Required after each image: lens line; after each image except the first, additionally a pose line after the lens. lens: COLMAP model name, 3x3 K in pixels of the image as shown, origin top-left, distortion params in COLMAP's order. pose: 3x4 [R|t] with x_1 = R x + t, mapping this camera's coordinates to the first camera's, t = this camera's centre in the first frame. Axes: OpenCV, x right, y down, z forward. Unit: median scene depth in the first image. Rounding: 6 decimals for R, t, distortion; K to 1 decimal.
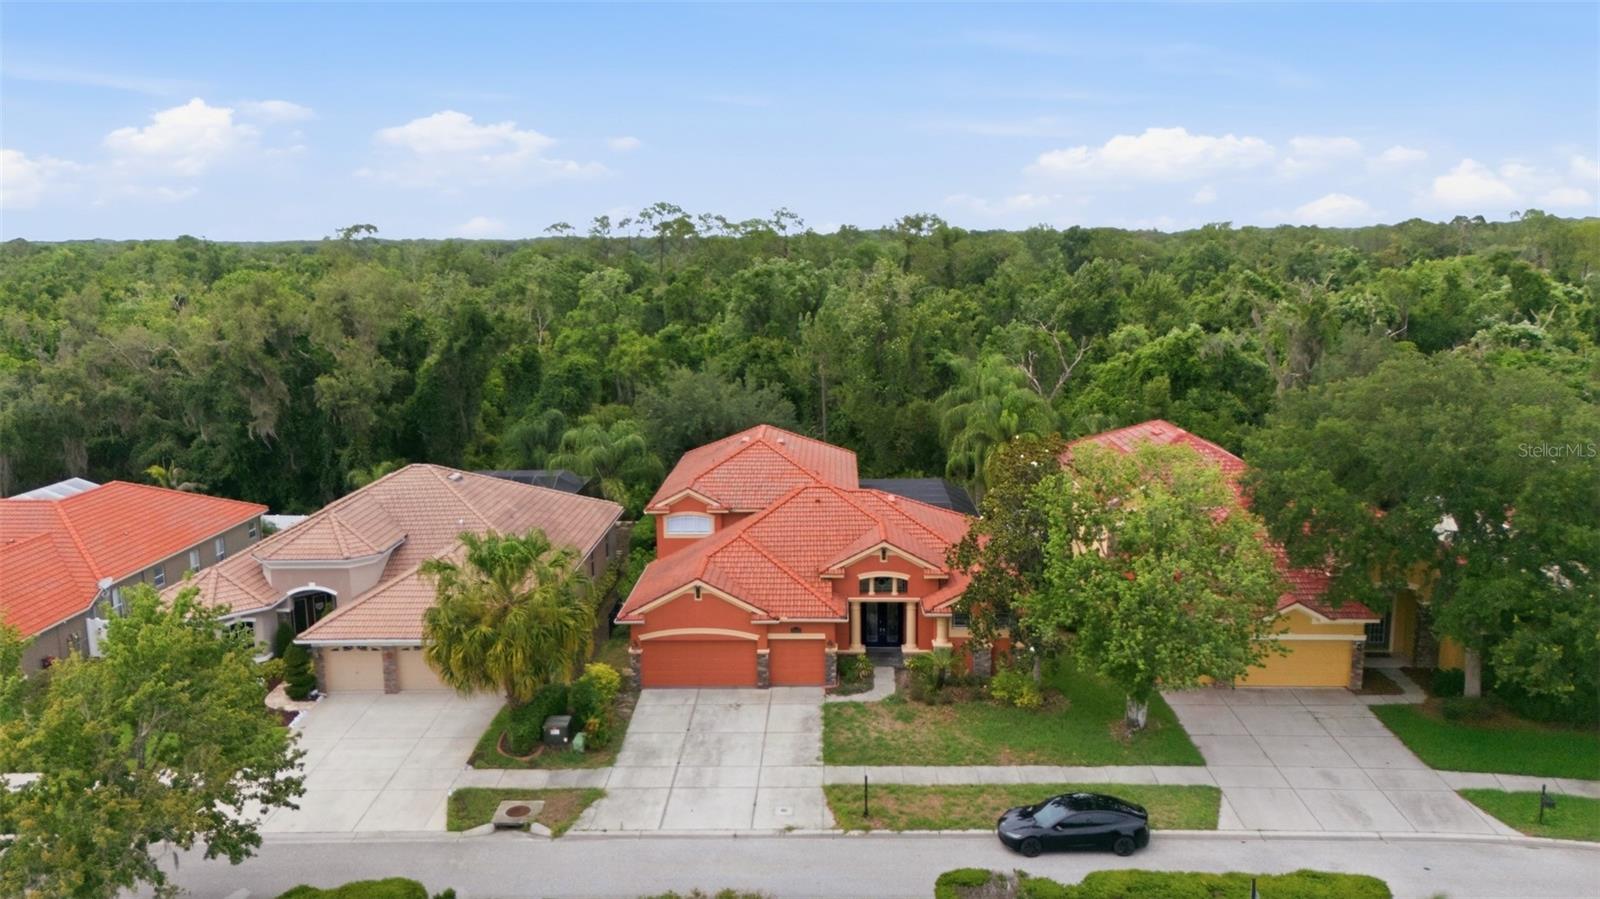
lens RADIAL K [[1162.2, 0, 800.0], [0, 1162.2, 449.5], [0, 0, 1]] dist [0.076846, -0.097010]
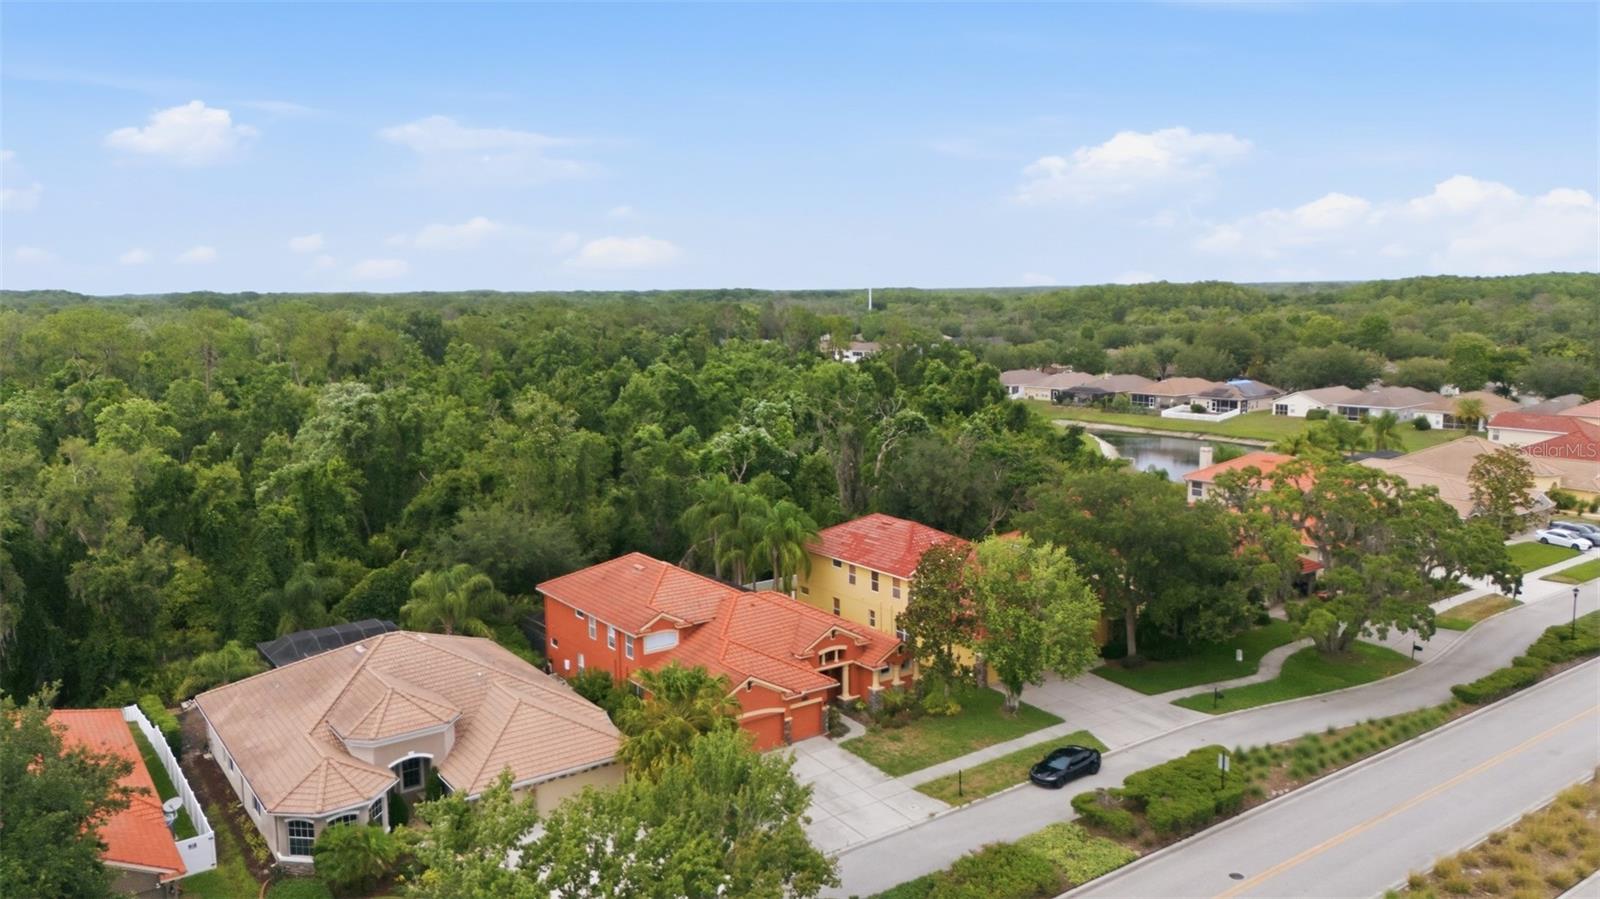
lens RADIAL K [[1162.2, 0, 800.0], [0, 1162.2, 449.5], [0, 0, 1]] dist [0.076846, -0.097010]
pose [[0.789867, -0.078656, 0.608213, -0.836053], [0.107185, 0.994182, -0.010627, -0.128859], [-0.603839, 0.073585, 0.793703, -0.133723]]
